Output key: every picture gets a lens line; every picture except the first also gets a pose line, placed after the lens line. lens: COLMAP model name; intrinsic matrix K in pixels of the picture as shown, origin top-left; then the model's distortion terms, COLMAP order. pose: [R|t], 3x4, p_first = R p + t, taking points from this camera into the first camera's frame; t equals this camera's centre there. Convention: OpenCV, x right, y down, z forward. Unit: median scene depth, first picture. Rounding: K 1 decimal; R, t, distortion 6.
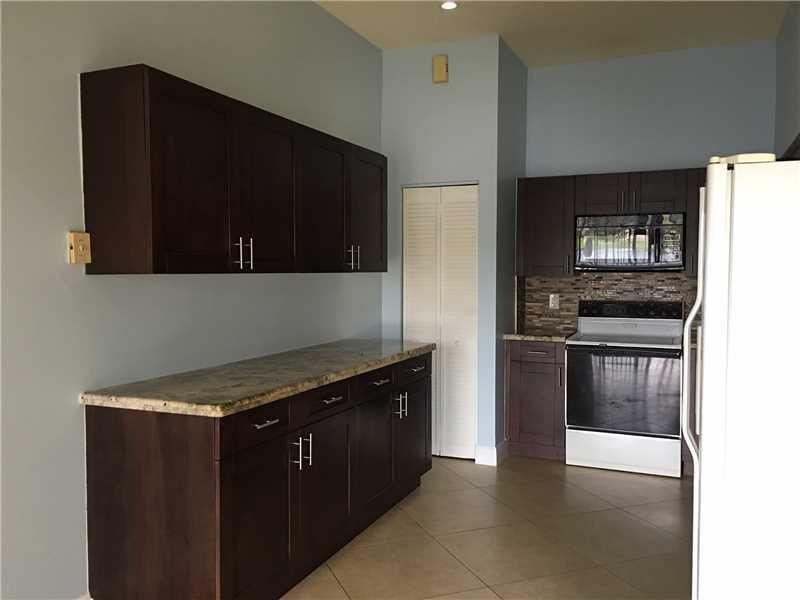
lens RADIAL K [[677.8, 0, 400.2], [0, 677.8, 300.2], [0, 0, 1]] dist [-0.000045, -0.004663]
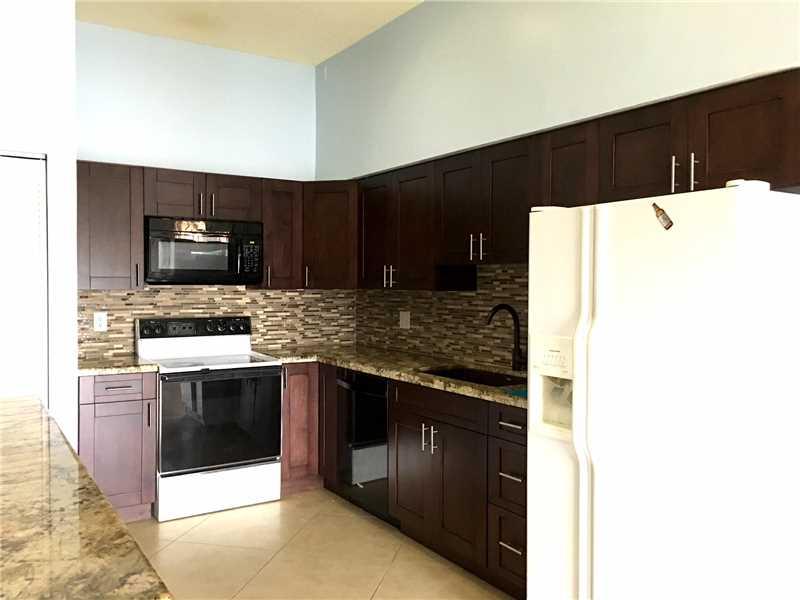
lens RADIAL K [[677.8, 0, 400.3], [0, 677.8, 298.0], [0, 0, 1]] dist [-0.000045, -0.004663]
pose [[0.557998, -0.018261, 0.829641, -0.235203], [0.035126, 0.999382, -0.001628, -0.012404], [-0.829098, 0.030050, 0.558295, 0.270707]]
